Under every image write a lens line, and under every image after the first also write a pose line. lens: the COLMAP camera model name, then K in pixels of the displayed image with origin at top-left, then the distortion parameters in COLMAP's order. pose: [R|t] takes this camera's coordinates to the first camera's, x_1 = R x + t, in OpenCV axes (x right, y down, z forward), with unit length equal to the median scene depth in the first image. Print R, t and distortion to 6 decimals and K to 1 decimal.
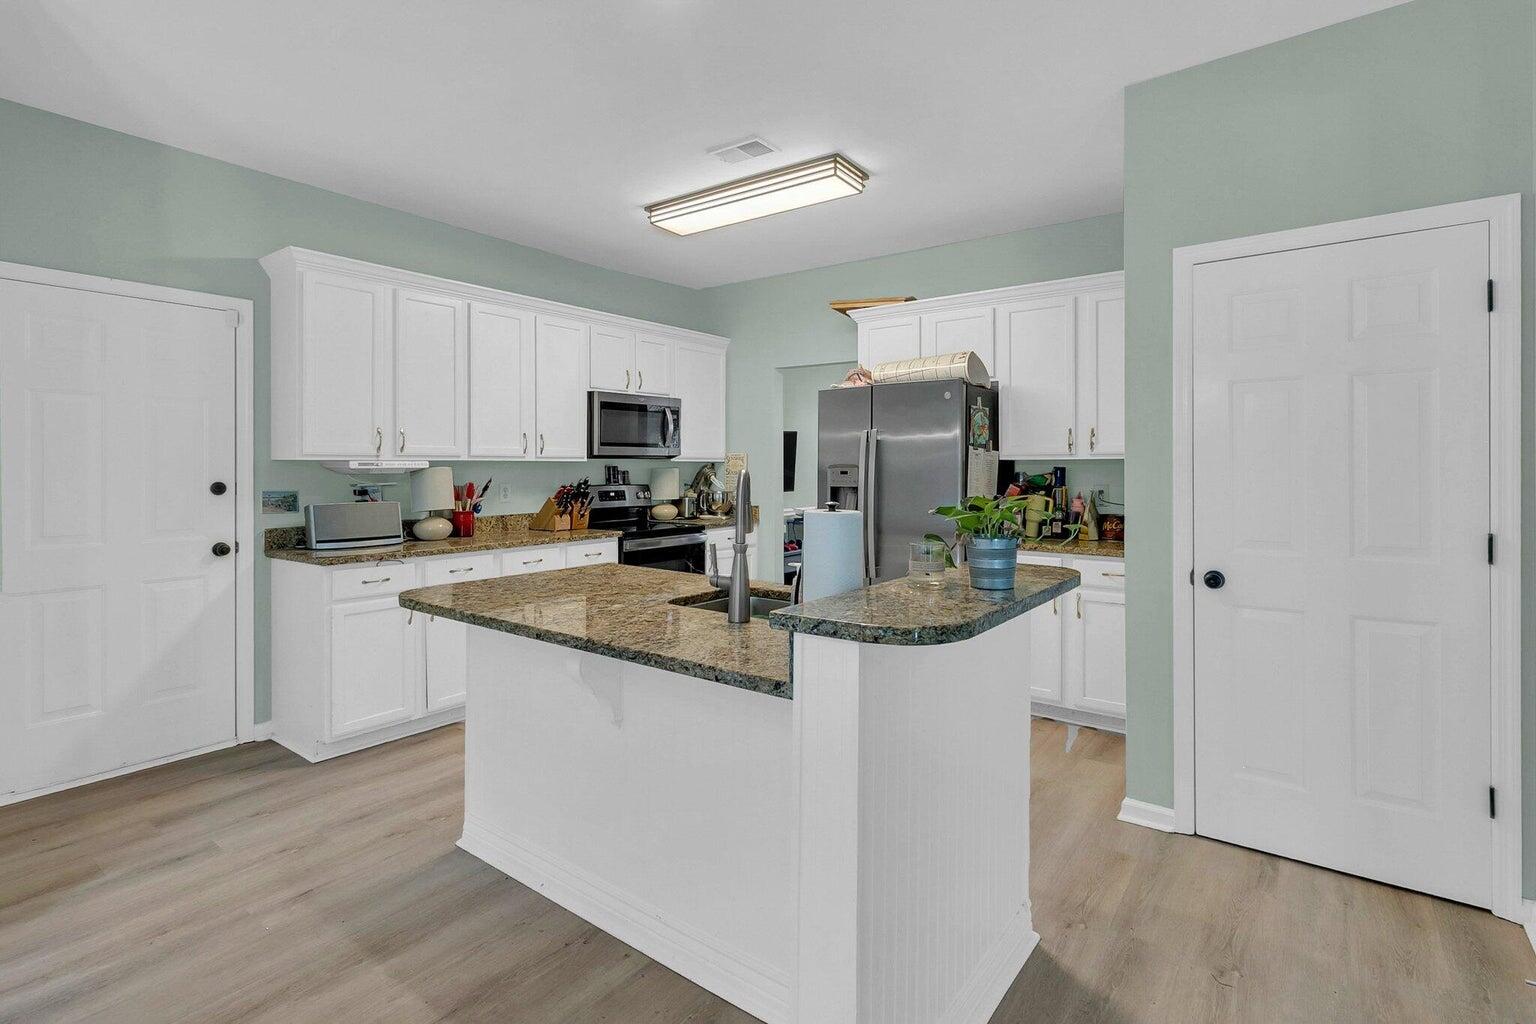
lens RADIAL K [[735.9, 0, 768.7], [0, 735.9, 465.8], [0, 0, 1]] dist [0.002430, -0.000561]
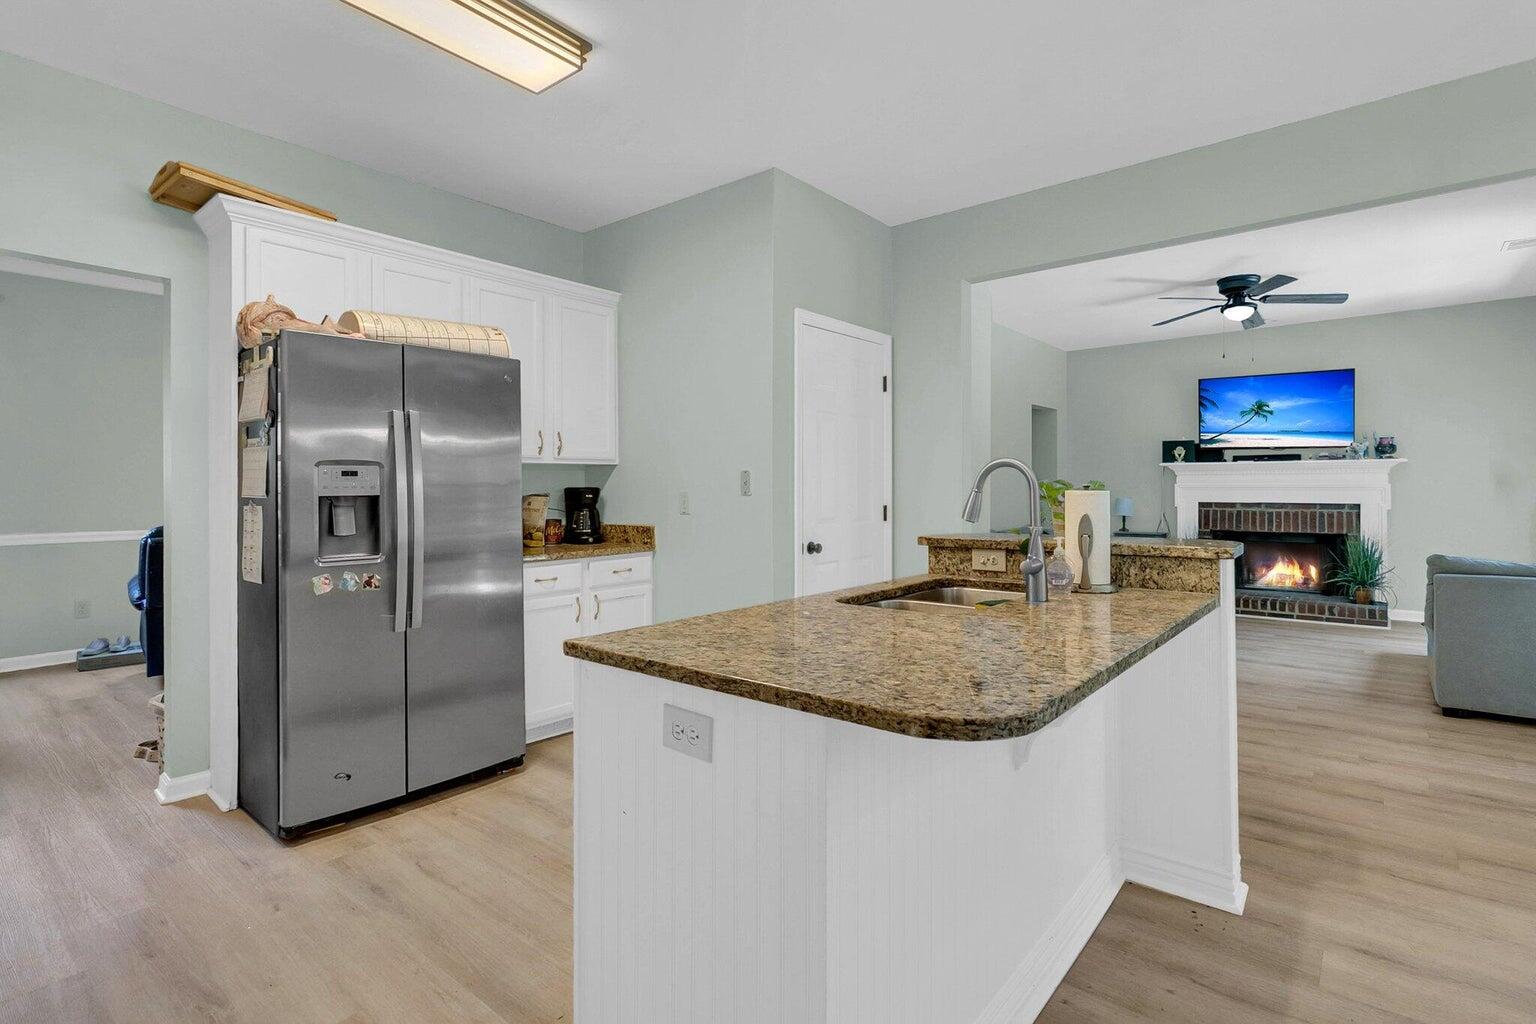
lens RADIAL K [[735.9, 0, 775.0], [0, 735.9, 480.7], [0, 0, 1]] dist [0.002430, -0.000561]
pose [[0.053783, 0.010970, 0.998492, -0.507832], [0.003463, 0.999932, -0.011173, 0.024461], [-0.998547, 0.004059, 0.053741, 0.612076]]
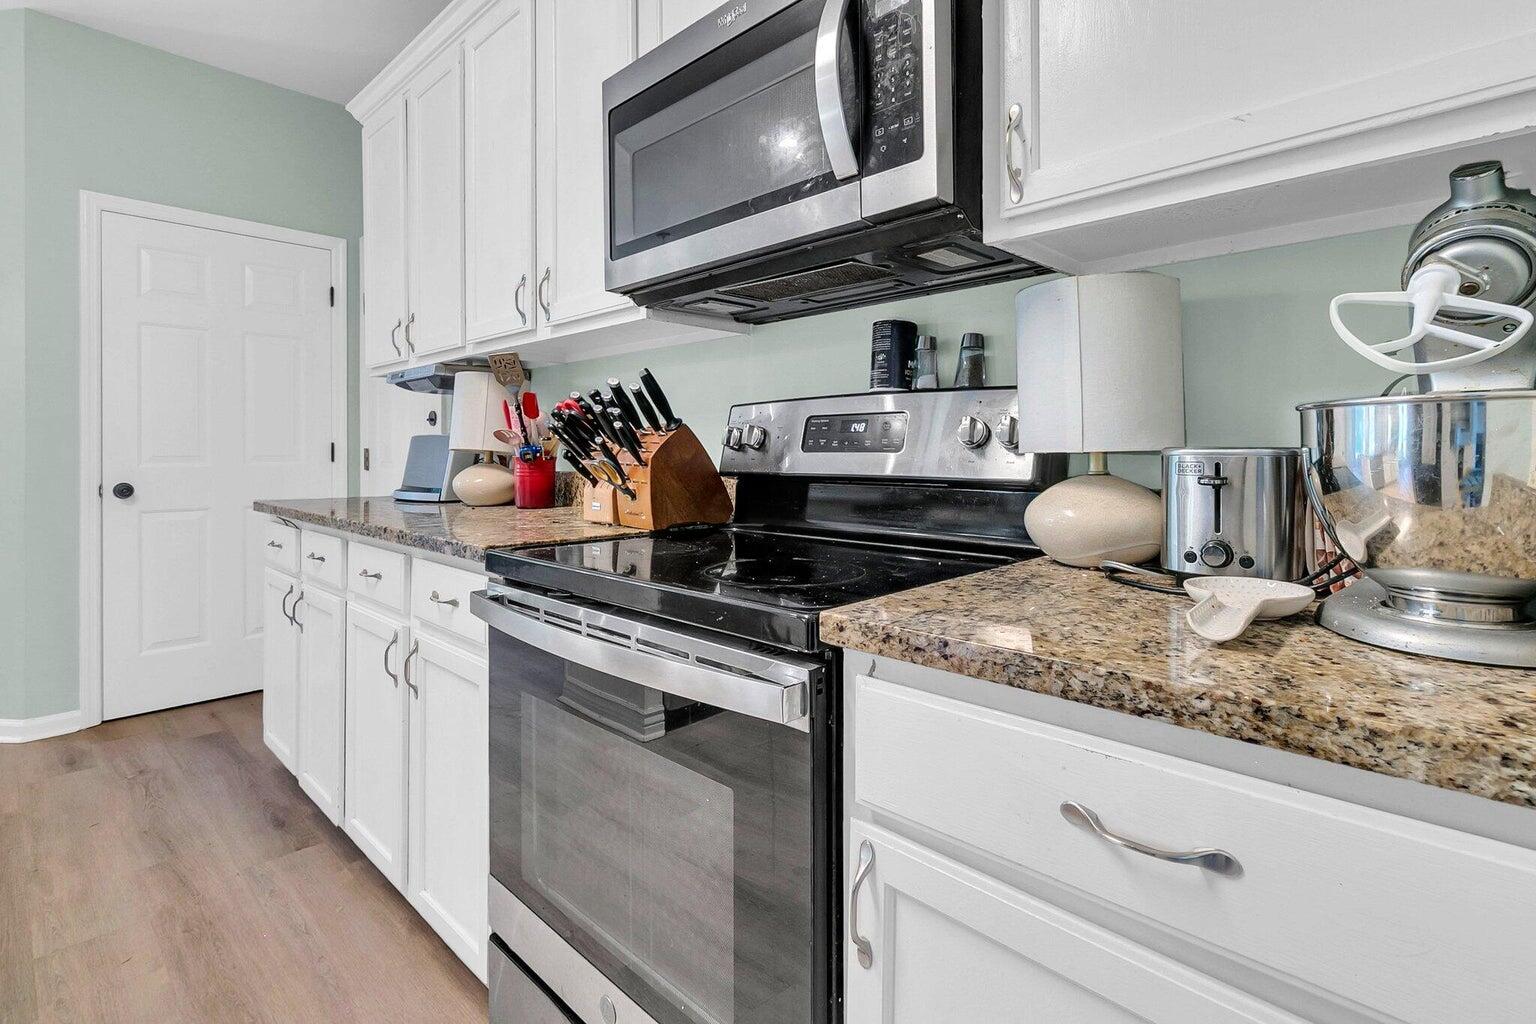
lens RADIAL K [[735.9, 0, 784.0], [0, 735.9, 453.8], [0, 0, 1]] dist [0.002430, -0.000561]
pose [[-0.104597, 0.004890, -0.994503, 0.074064], [0.004244, 0.999981, 0.004470, 0.058604], [0.994506, -0.003754, -0.104616, 1.252918]]
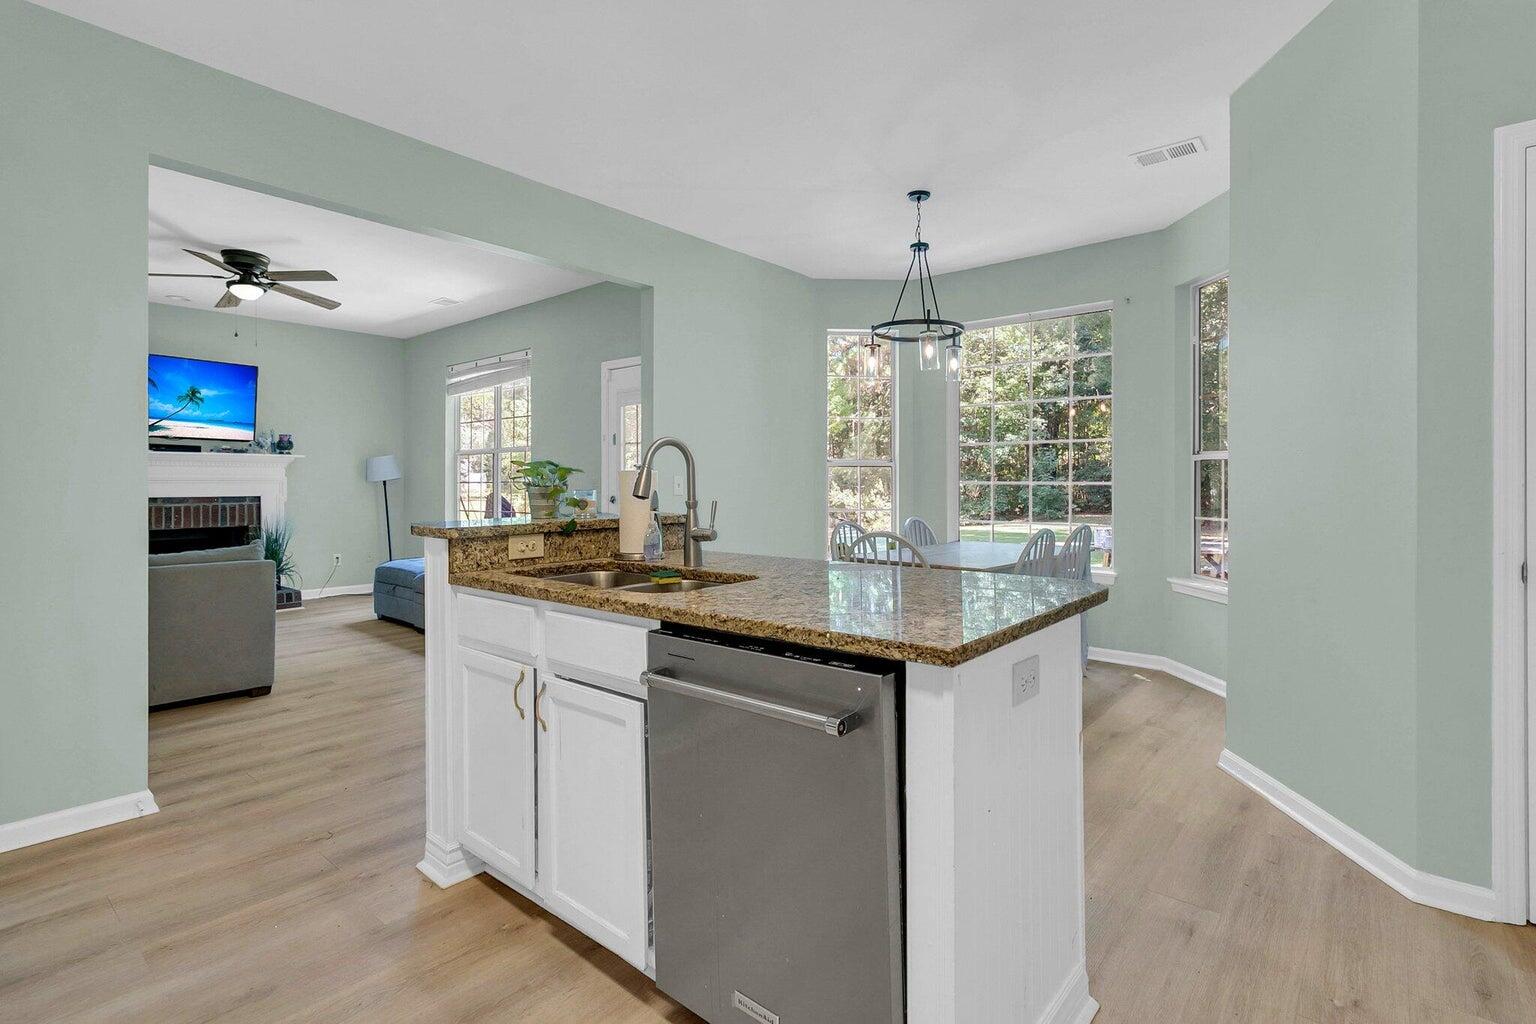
lens RADIAL K [[735.9, 0, 774.3], [0, 735.9, 481.2], [0, 0, 1]] dist [0.002430, -0.000561]
pose [[-0.998585, 0.003539, 0.053060, -0.109433], [0.003331, 0.999986, -0.004016, 0.036817], [-0.053074, -0.003833, -0.998583, 1.020296]]
